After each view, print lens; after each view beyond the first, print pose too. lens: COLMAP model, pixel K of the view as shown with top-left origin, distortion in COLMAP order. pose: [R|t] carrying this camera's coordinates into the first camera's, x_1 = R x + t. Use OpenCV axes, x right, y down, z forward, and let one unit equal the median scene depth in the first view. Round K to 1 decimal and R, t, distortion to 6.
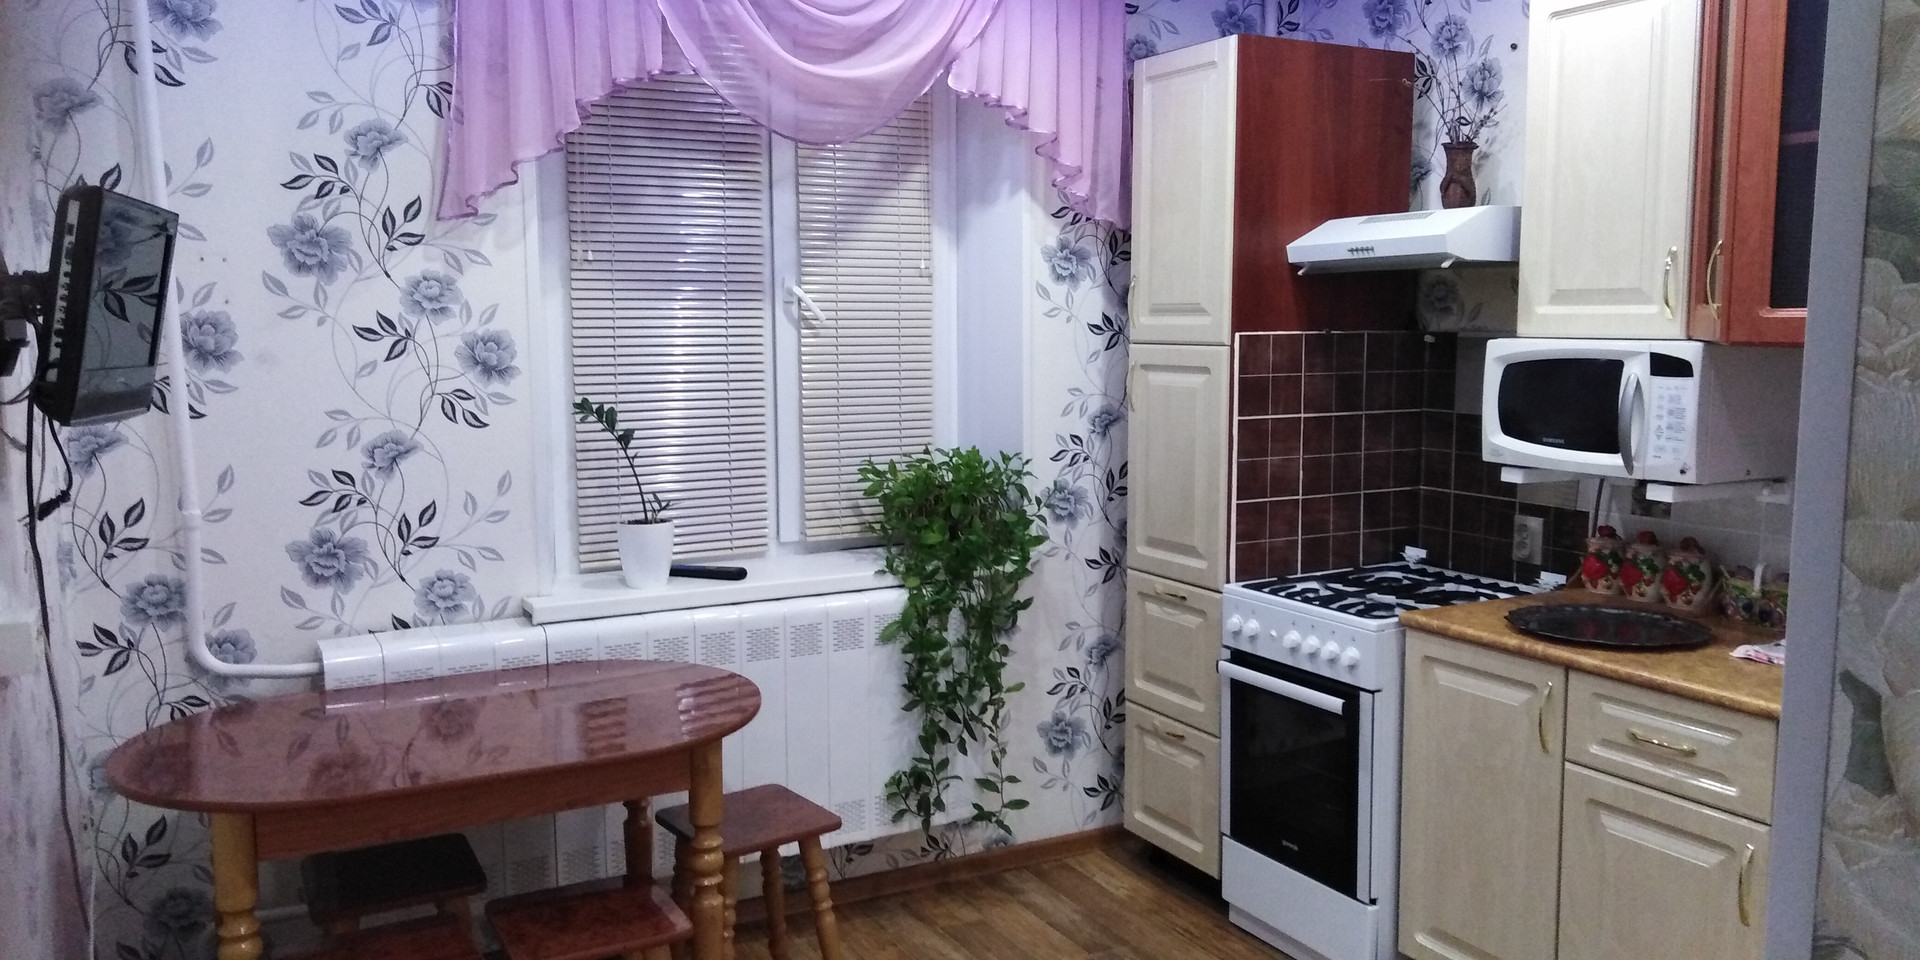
lens RADIAL K [[1429.0, 0, 957.7], [0, 1429.0, 468.7], [0, 0, 1]] dist [0.035078, -0.037212]
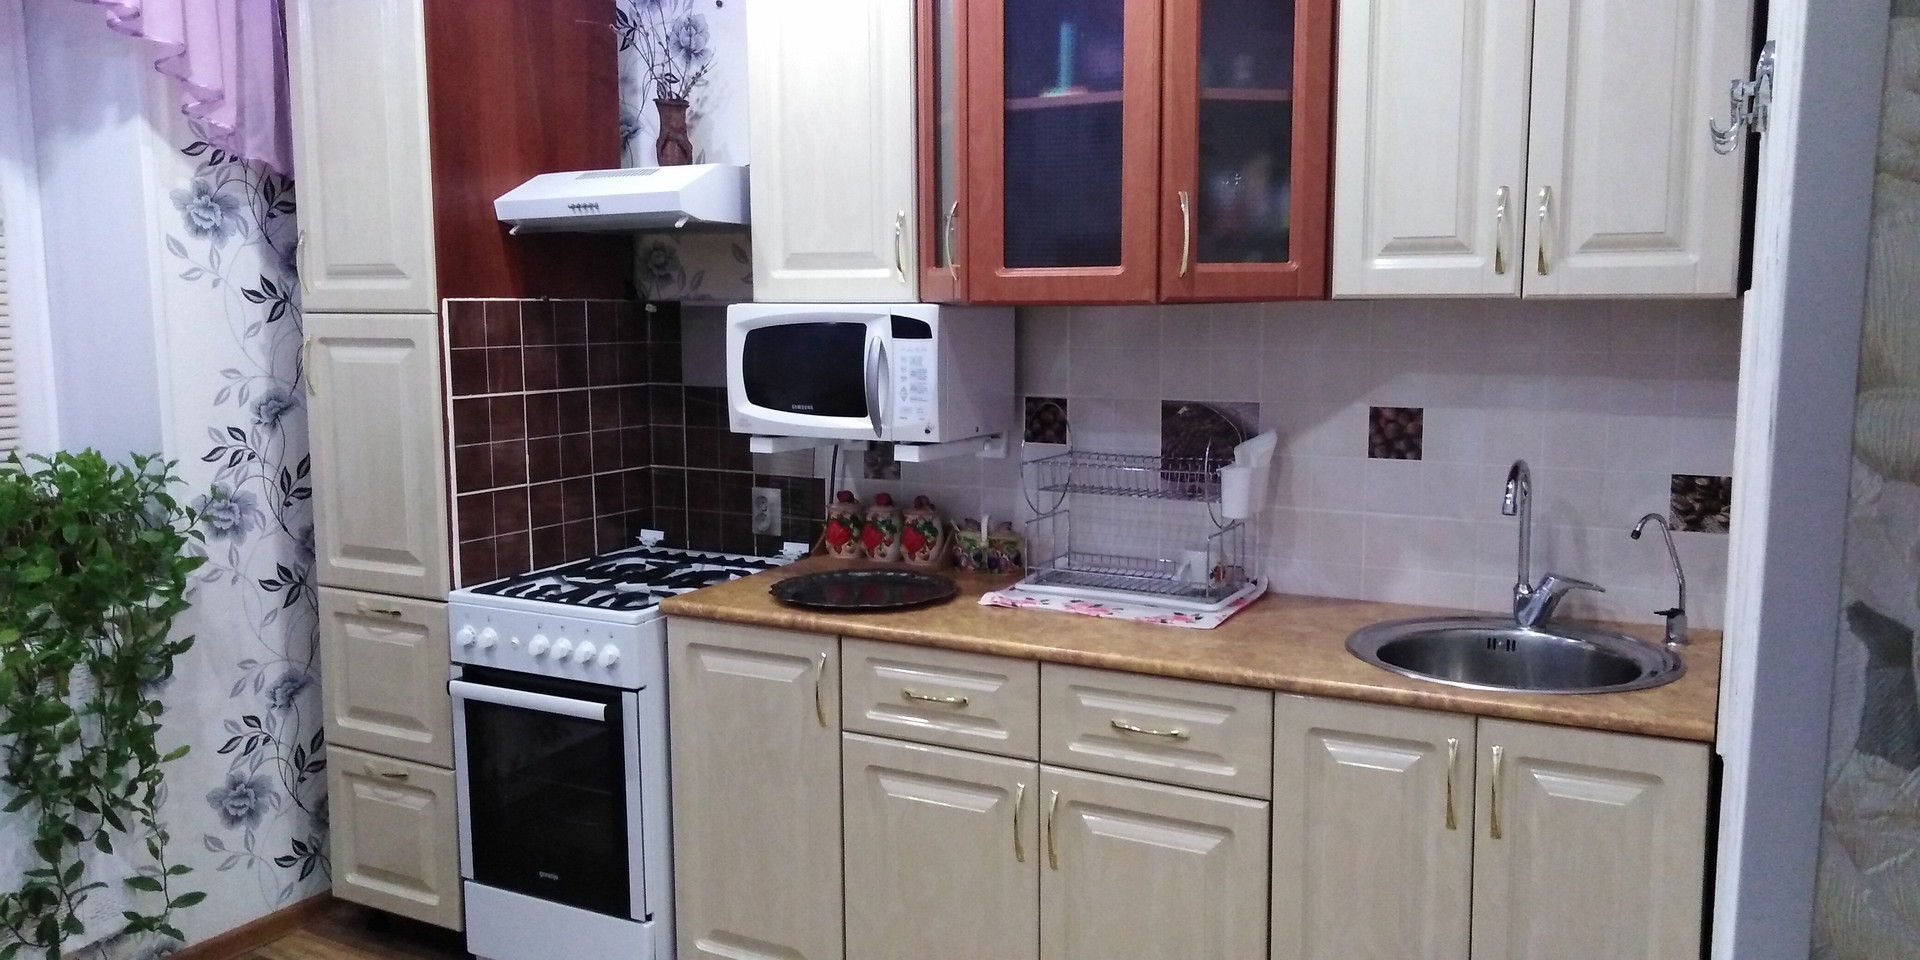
lens RADIAL K [[1429.0, 0, 979.2], [0, 1429.0, 470.8], [0, 0, 1]] dist [0.035078, -0.037212]
pose [[0.829521, -0.063705, 0.554831, -0.022885], [0.059252, 0.997905, 0.025991, 0.004733], [-0.555324, 0.011314, 0.831557, 0.102449]]
